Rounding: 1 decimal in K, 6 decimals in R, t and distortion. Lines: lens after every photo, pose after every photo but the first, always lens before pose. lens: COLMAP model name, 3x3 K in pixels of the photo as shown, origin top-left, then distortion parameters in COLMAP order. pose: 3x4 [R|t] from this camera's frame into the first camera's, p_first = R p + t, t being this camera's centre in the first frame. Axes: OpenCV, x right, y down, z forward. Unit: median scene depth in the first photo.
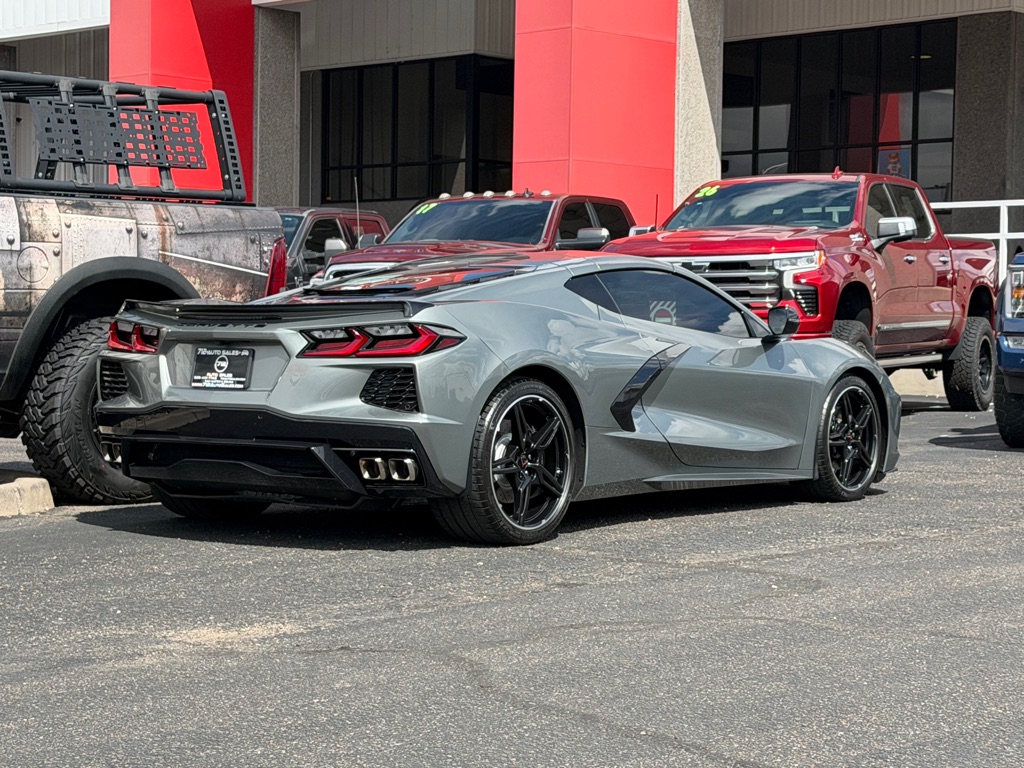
lens RADIAL K [[2285.5, 0, 556.5], [0, 2285.5, 386.2], [0, 0, 1]] dist [0.104174, 0.295673]
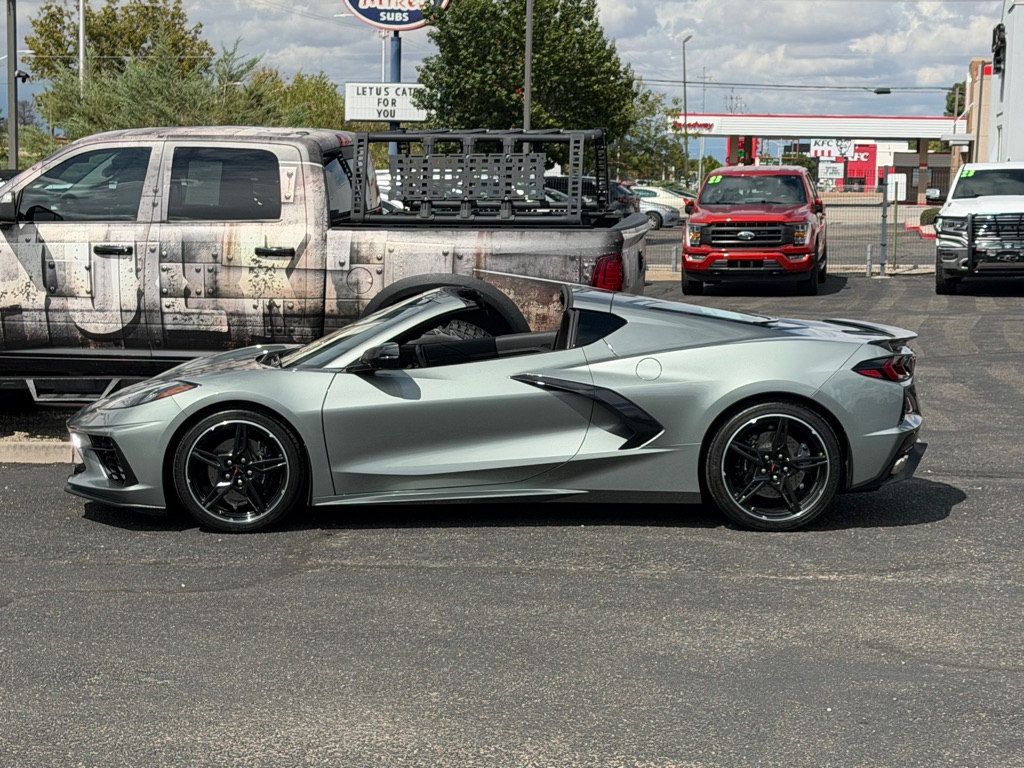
lens RADIAL K [[2255.6, 0, 521.9], [0, 2255.6, 384.2], [0, 0, 1]] dist [0.110350, 0.244292]
pose [[0.566387, 0.074100, -0.820802, 0.875120], [-0.025803, 0.997056, 0.072207, -0.086119], [0.823736, -0.019718, 0.566631, 0.310755]]
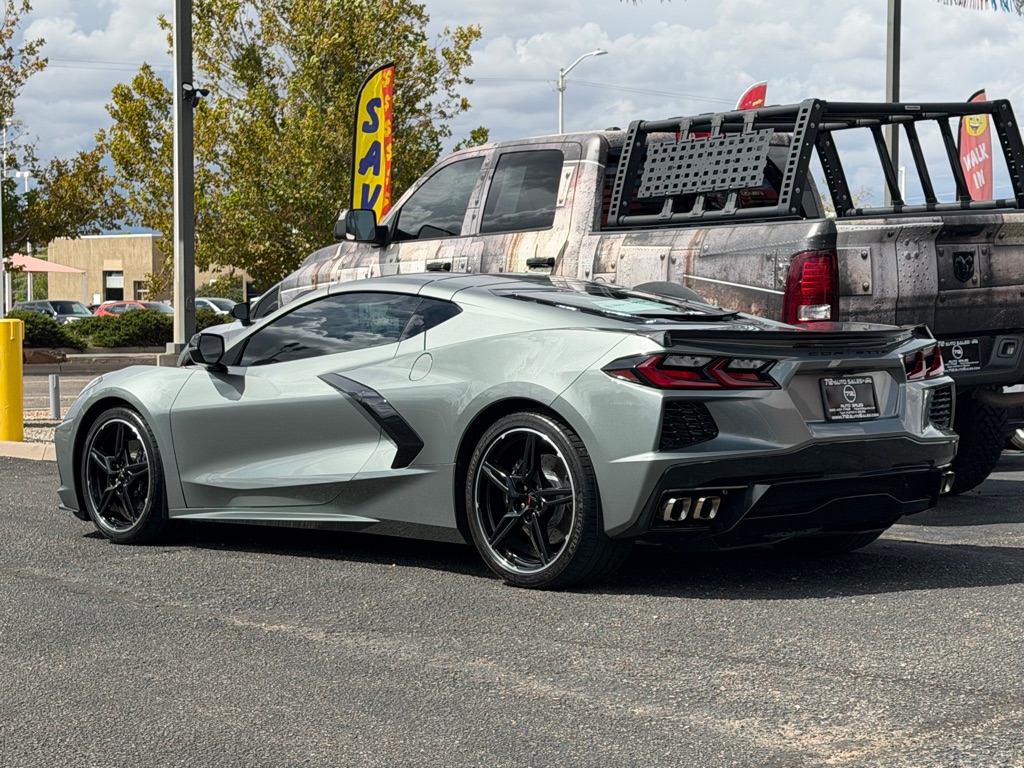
lens RADIAL K [[2243.6, 0, 549.0], [0, 2243.6, 399.9], [0, 0, 1]] dist [0.101706, 0.363202]
pose [[-0.209486, 0.032823, -0.977261, 0.834190], [-0.021324, 0.999045, 0.038126, -0.039740], [0.977579, 0.028826, -0.208586, 1.153522]]
